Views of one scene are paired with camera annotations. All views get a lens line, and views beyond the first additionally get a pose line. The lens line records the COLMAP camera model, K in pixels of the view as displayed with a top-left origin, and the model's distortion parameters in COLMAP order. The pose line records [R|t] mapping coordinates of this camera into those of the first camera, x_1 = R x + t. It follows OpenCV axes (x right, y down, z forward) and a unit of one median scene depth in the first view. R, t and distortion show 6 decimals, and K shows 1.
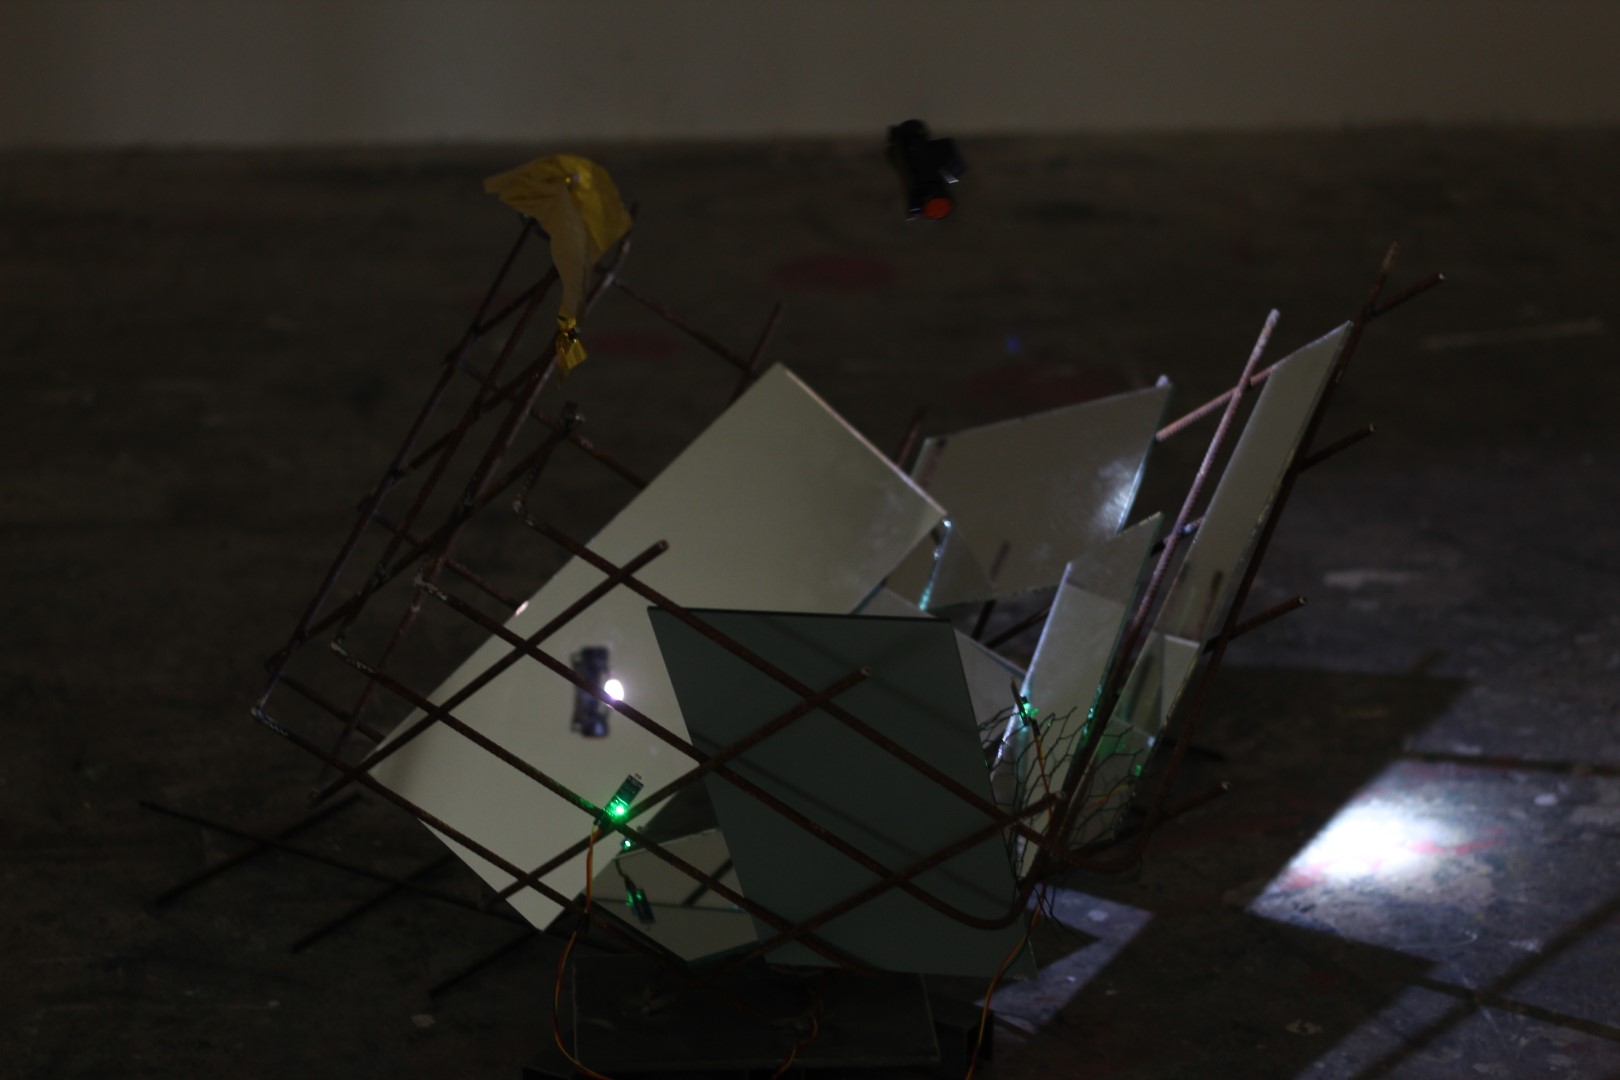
lens RADIAL K [[3830.3, 0, 810.0], [0, 3830.3, 540.0], [0, 0, 1]] dist [-0.081873, -0.125142]
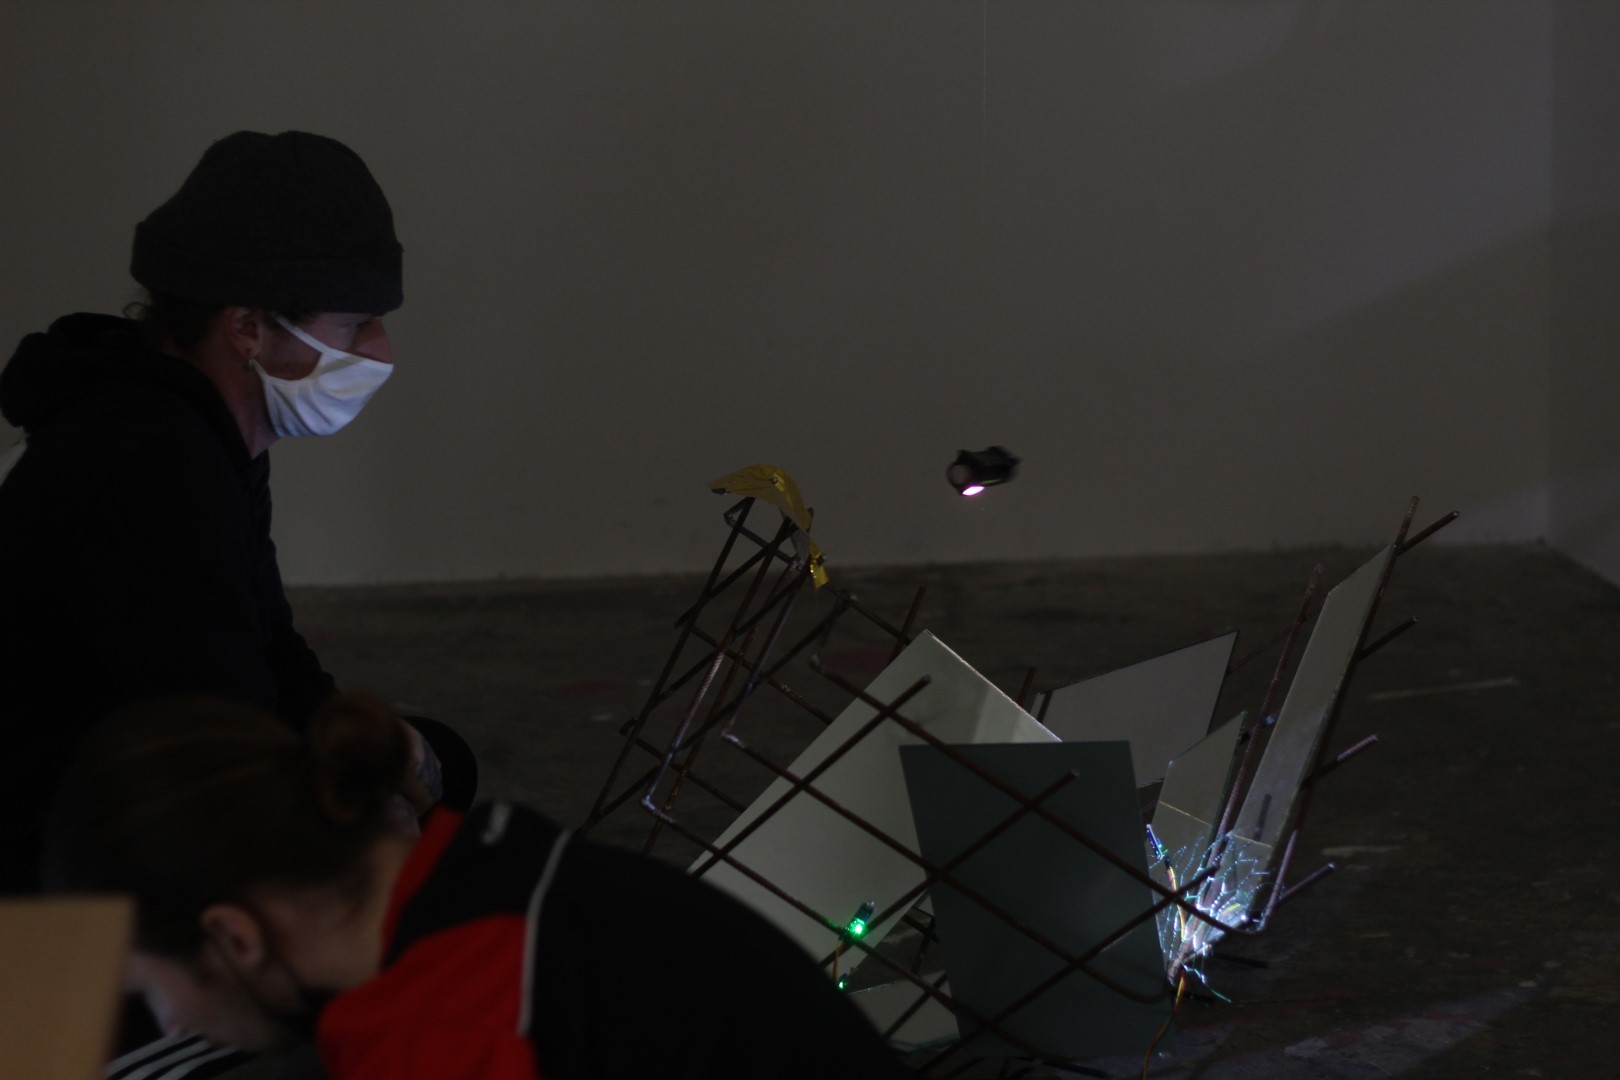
lens RADIAL K [[3830.3, 0, 810.0], [0, 3830.3, 540.0], [0, 0, 1]] dist [-0.081873, -0.125142]
pose [[0.998359, -0.022881, 0.052499, -0.131100], [0.030982, 0.986776, -0.159102, 0.146408], [-0.048165, 0.160468, 0.985865, -0.306020]]
